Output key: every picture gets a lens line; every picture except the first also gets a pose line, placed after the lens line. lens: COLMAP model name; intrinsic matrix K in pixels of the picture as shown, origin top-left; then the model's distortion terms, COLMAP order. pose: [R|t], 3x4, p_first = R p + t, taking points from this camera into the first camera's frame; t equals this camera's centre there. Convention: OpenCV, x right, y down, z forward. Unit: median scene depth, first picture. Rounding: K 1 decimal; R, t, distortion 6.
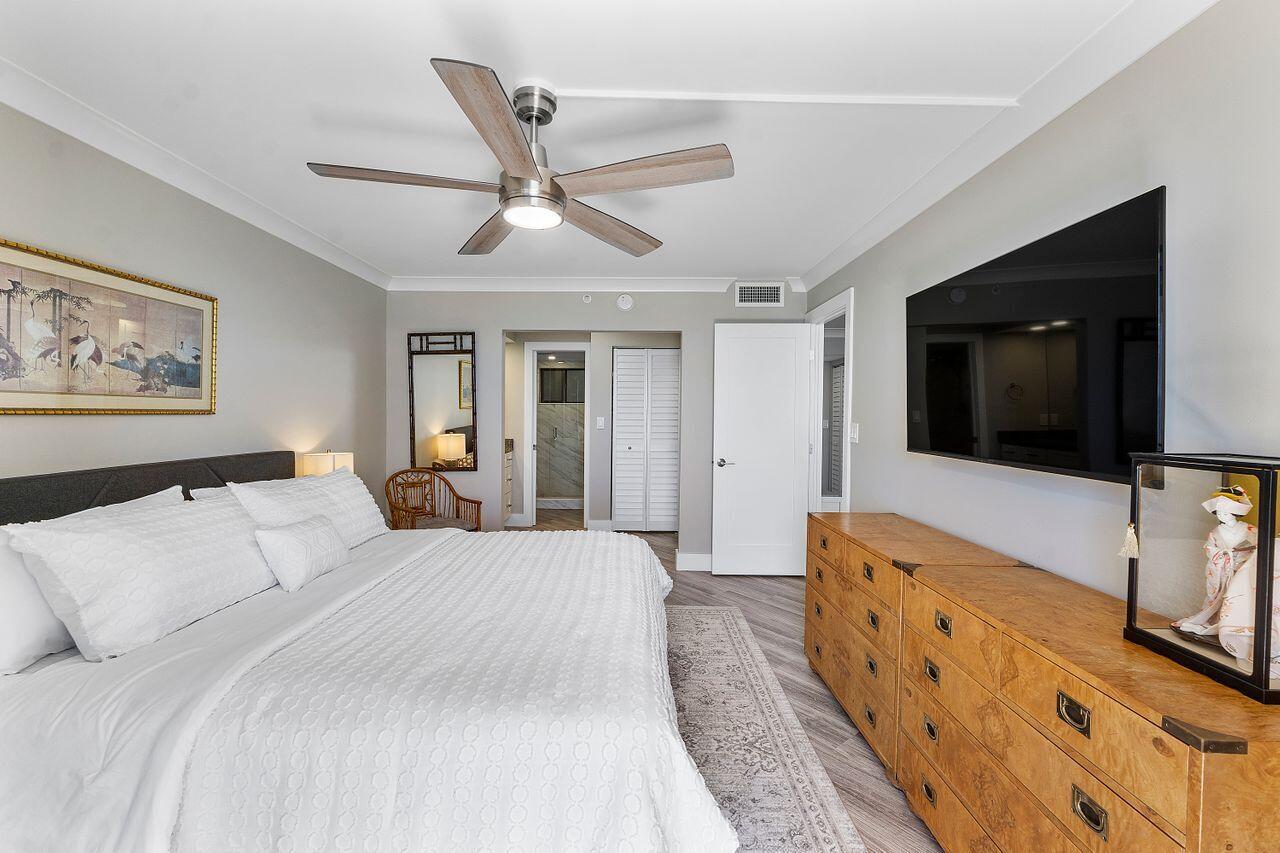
lens RADIAL K [[537.4, 0, 638.6], [0, 537.4, 419.9], [0, 0, 1]] dist [-0.008875, -0.000460]
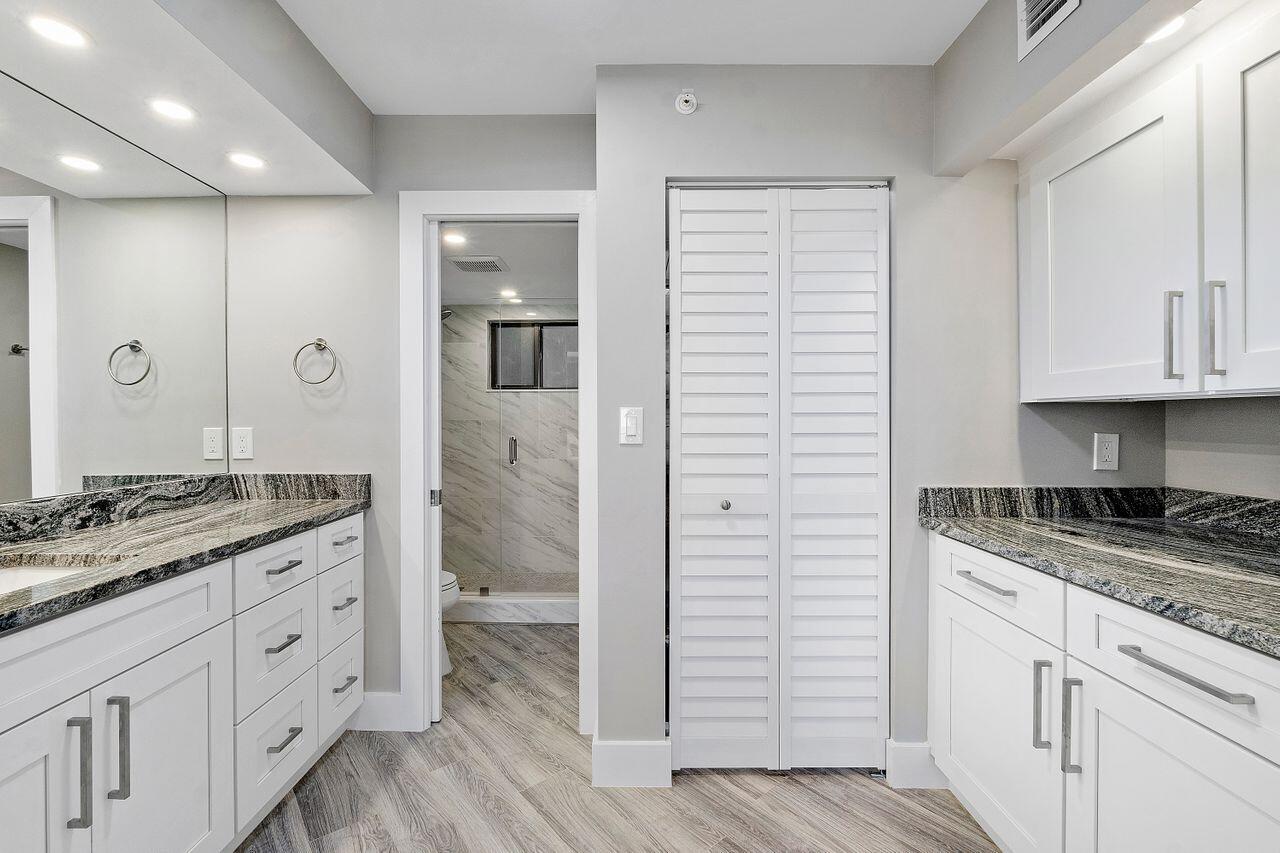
lens RADIAL K [[537.4, 0, 625.1], [0, 537.4, 421.0], [0, 0, 1]] dist [-0.008875, -0.000460]
pose [[0.999874, -0.009478, -0.012741, -0.051686], [0.009340, 0.999898, -0.010842, 0.005166], [0.012842, 0.010721, 0.999860, 0.512945]]
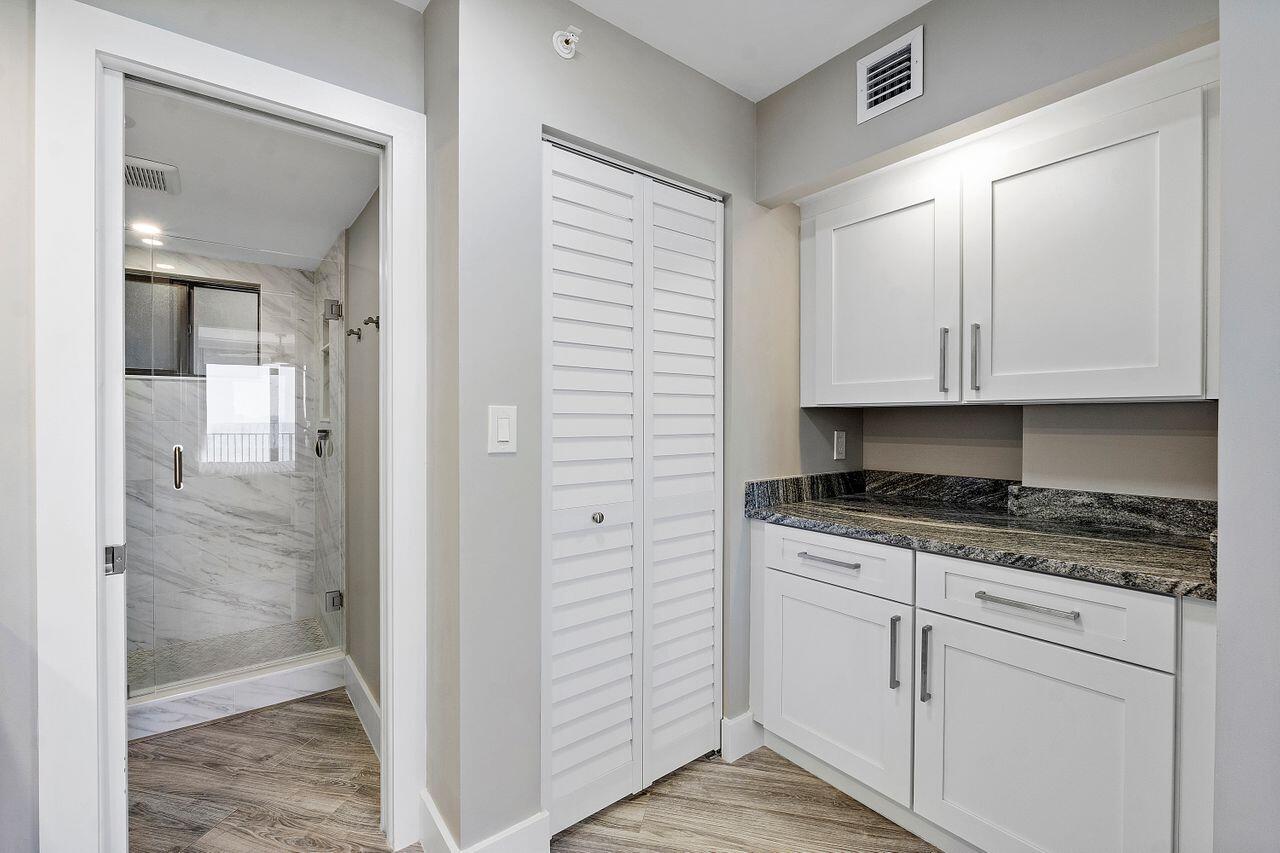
lens RADIAL K [[537.4, 0, 616.0], [0, 537.4, 423.1], [0, 0, 1]] dist [-0.008875, -0.000460]
pose [[0.801955, -0.013800, 0.597225, -0.126254], [0.015442, 0.999878, 0.002369, 0.002786], [-0.597184, 0.007323, 0.802071, 0.574735]]
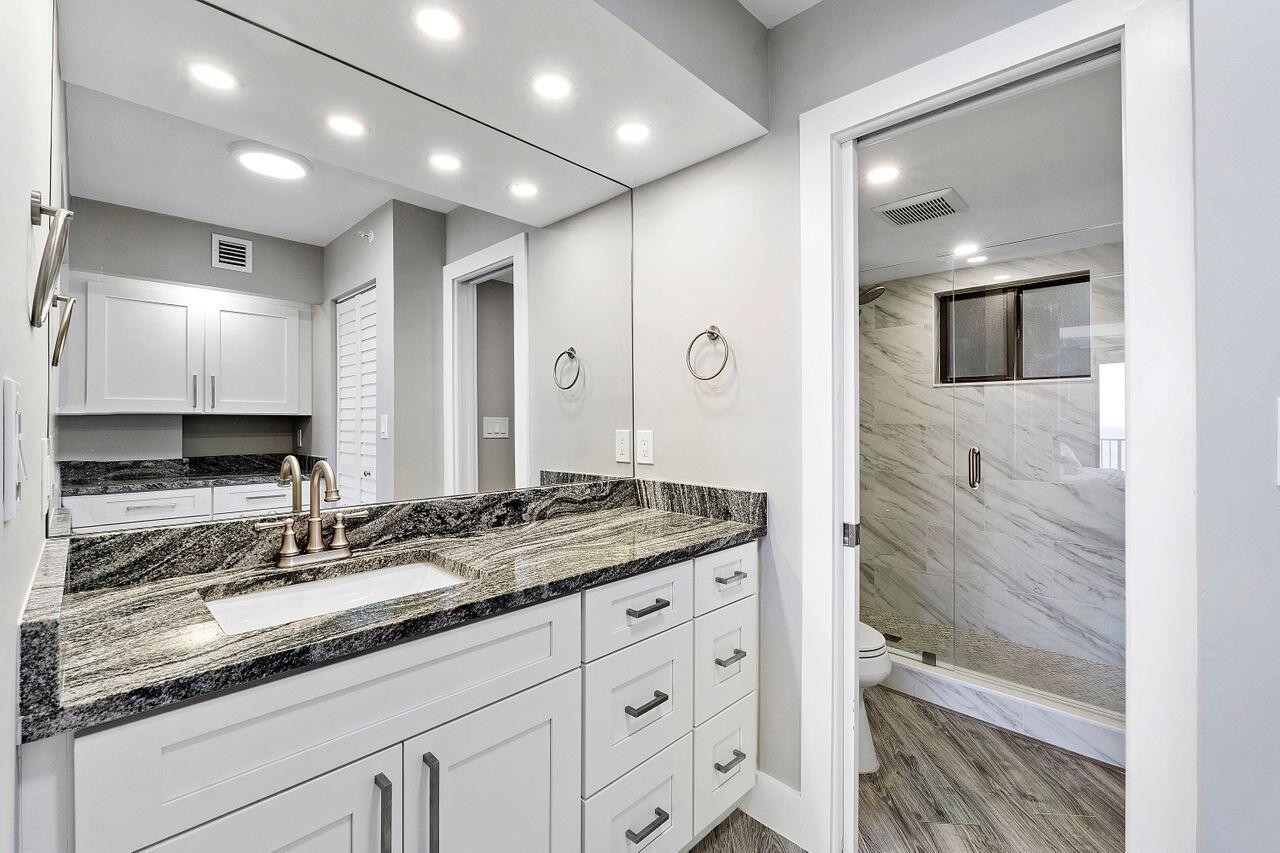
lens RADIAL K [[537.4, 0, 638.4], [0, 537.4, 415.2], [0, 0, 1]] dist [-0.008875, -0.000460]
pose [[0.716596, -0.013955, -0.697349, -0.072108], [-0.007646, 0.999583, -0.027860, 0.003782], [0.697447, 0.025296, 0.716190, 0.593611]]
